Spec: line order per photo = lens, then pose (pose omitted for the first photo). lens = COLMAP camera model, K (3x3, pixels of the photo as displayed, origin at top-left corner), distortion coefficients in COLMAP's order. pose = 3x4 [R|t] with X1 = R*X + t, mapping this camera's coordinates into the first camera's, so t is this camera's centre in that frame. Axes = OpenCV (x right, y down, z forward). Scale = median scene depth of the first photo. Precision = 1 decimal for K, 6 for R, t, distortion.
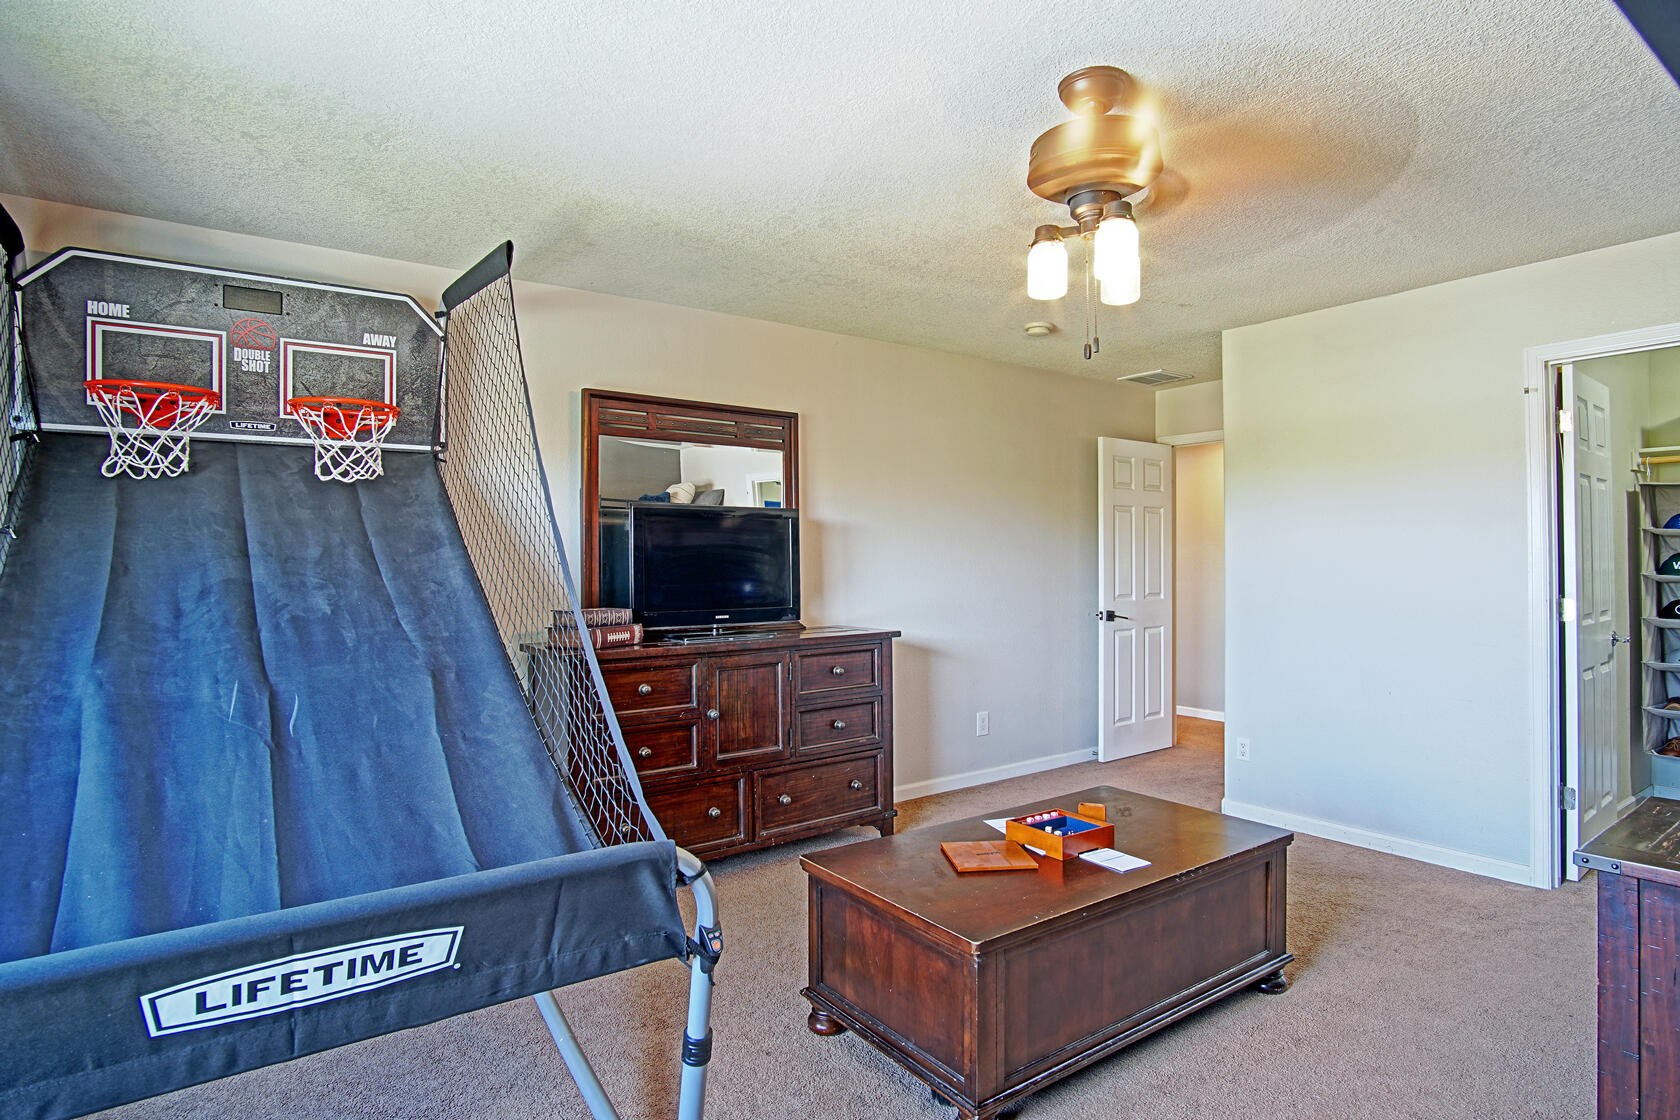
lens RADIAL K [[886.6, 0, 842.0], [0, 886.6, 559.7], [0, 0, 1]] dist [-0.037459, 0.003977]
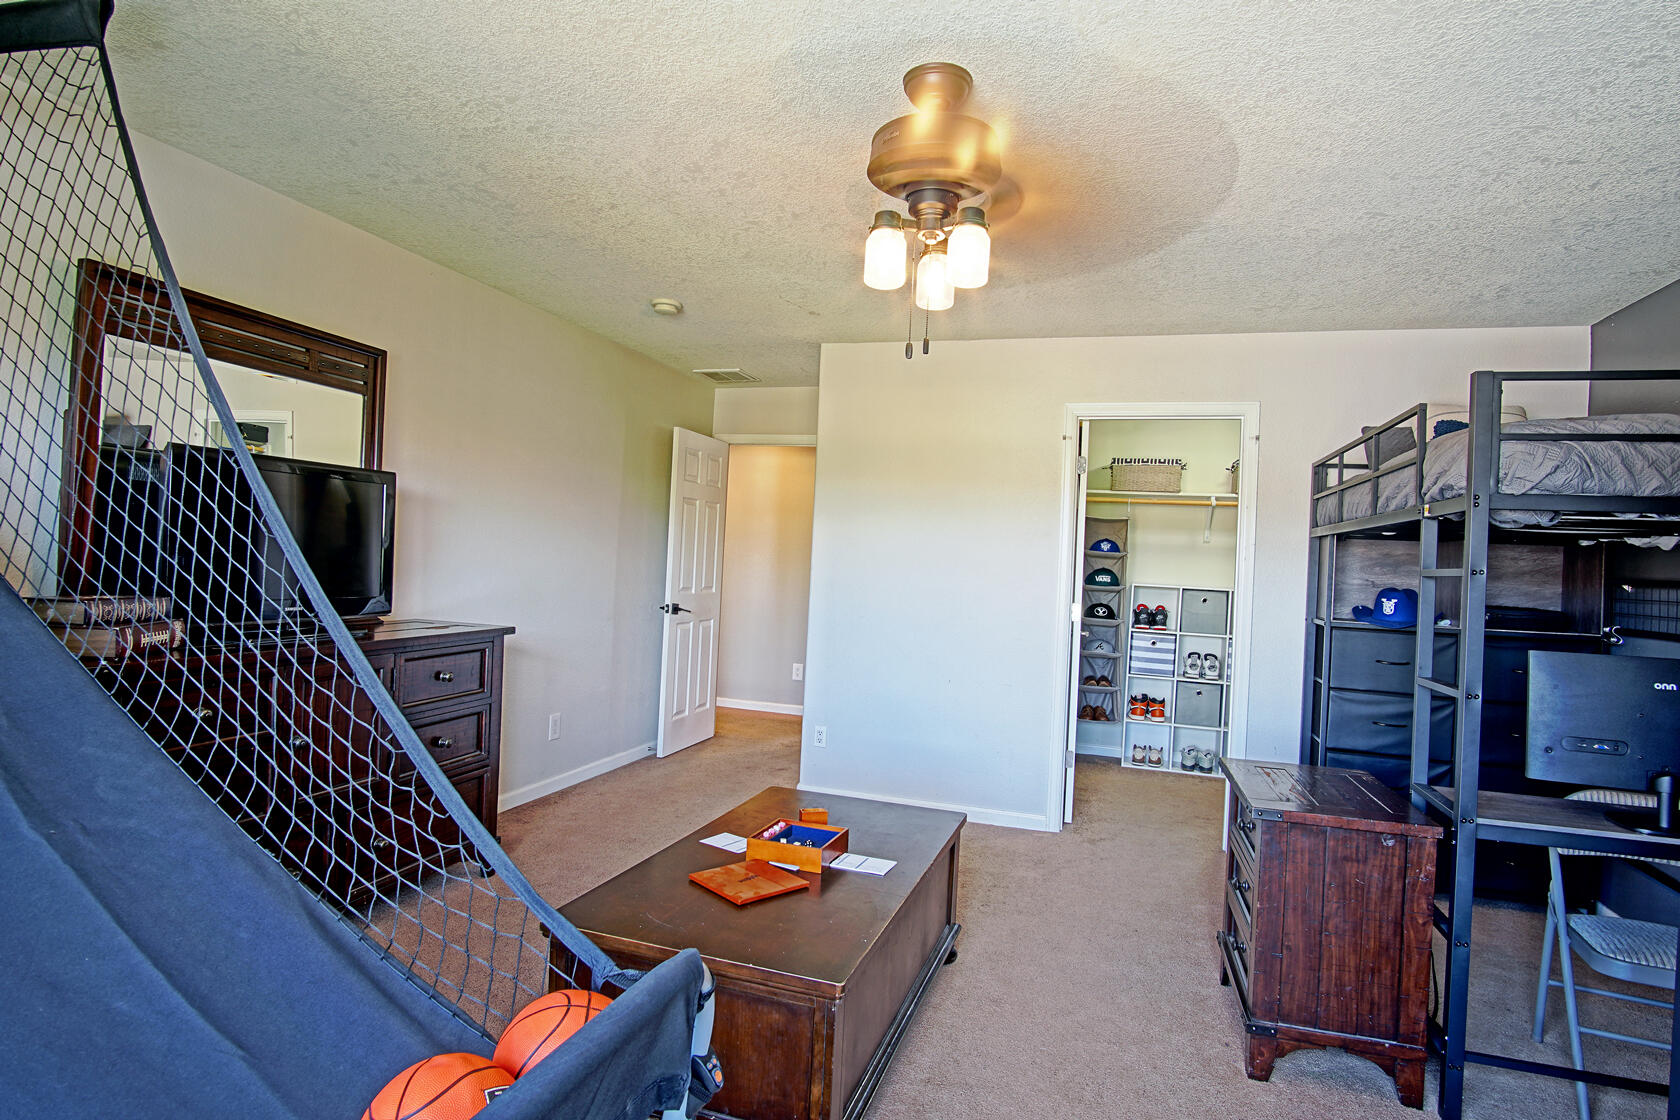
lens RADIAL K [[886.6, 0, 840.7], [0, 886.6, 554.9], [0, 0, 1]] dist [-0.037459, 0.003977]
pose [[0.803698, 0.046198, 0.593242, -0.224579], [-0.052824, 0.998585, -0.006200, -0.000060], [-0.592689, -0.026354, 0.805000, 0.155983]]
